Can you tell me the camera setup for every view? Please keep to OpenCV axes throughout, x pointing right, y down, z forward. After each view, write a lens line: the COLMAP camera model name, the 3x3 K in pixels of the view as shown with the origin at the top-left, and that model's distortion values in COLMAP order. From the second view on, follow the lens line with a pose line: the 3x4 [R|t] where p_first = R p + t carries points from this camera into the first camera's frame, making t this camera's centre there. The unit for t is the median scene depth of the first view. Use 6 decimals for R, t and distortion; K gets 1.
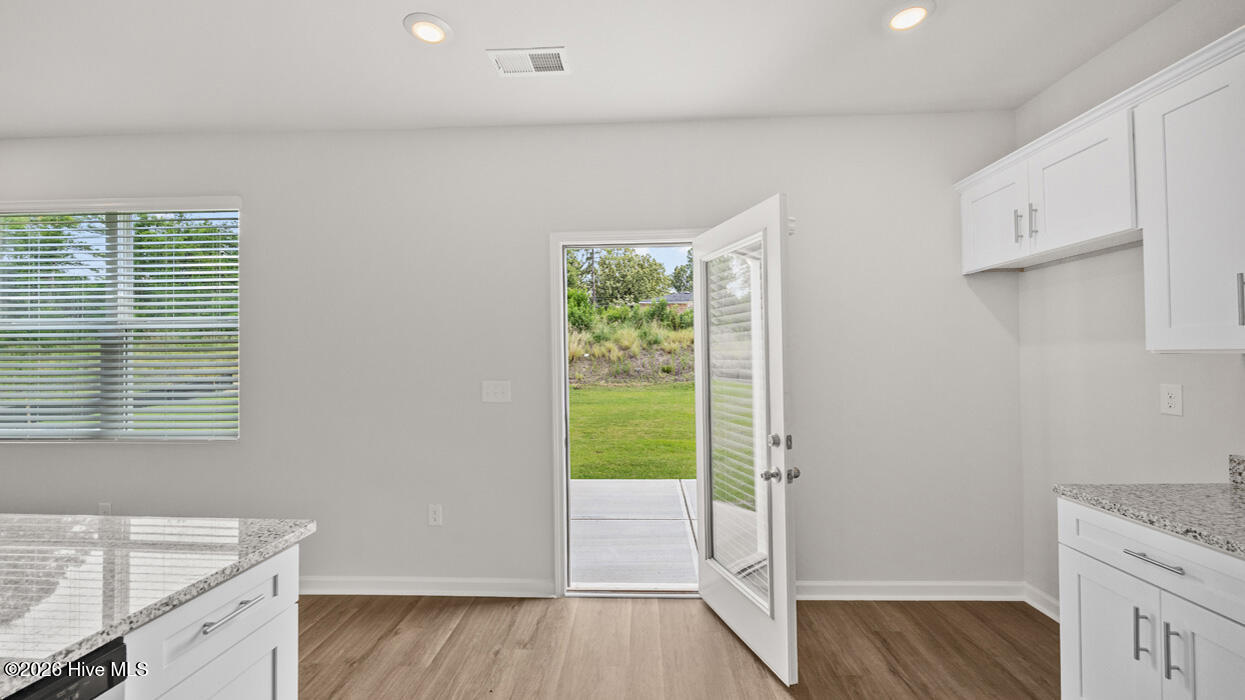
lens RADIAL K [[477.1, 0, 622.4], [0, 477.1, 351.0], [0, 0, 1]] dist [-0.003044, -0.000140]
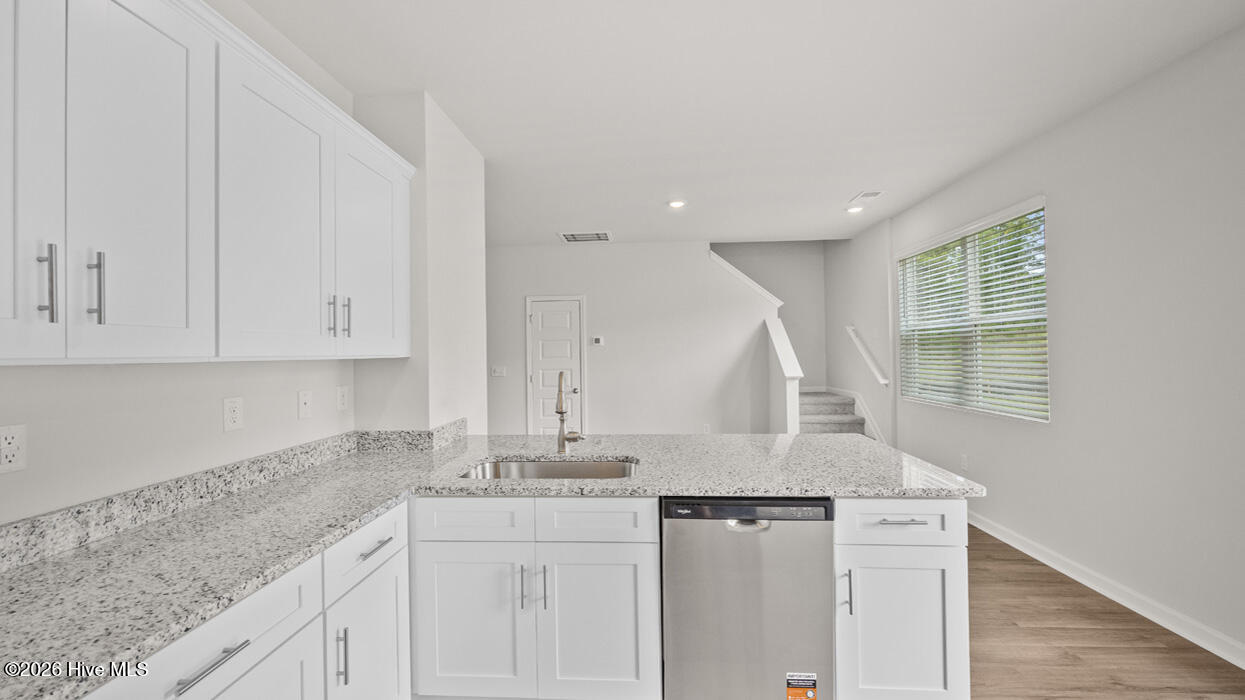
lens RADIAL K [[477.1, 0, 622.0], [0, 477.1, 351.3], [0, 0, 1]] dist [-0.003044, -0.000140]
pose [[-0.009363, 0.001568, -0.999955, 0.251183], [0.026510, 0.999648, 0.001320, -0.001560], [0.999605, -0.026497, -0.009402, 0.059106]]
